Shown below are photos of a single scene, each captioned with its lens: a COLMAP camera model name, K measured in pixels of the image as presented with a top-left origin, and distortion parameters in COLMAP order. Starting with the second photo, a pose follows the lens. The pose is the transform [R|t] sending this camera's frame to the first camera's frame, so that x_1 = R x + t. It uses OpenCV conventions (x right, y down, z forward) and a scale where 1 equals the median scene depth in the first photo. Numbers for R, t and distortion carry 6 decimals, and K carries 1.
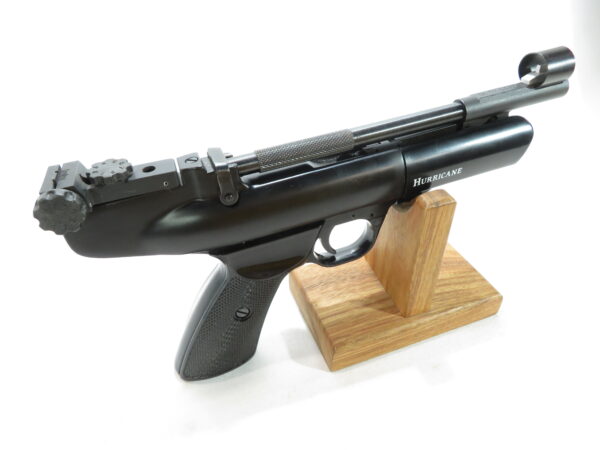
lens RADIAL K [[388.8, 0, 300.0], [0, 388.8, 225.0], [0, 0, 1]] dist [-0.021341, 0.000702]
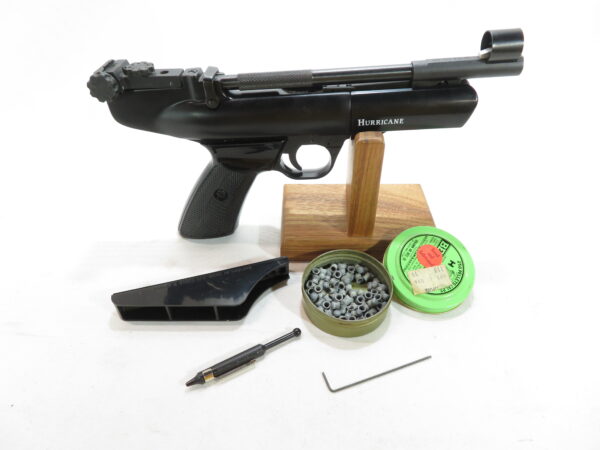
lens RADIAL K [[388.8, 0, 300.0], [0, 388.8, 225.0], [0, 0, 1]] dist [-0.021341, 0.000702]
pose [[0.944234, 0.252199, -0.211703, 0.465164], [-0.225582, 0.963814, 0.142042, 0.076848], [0.239865, -0.086364, 0.966957, -0.298391]]
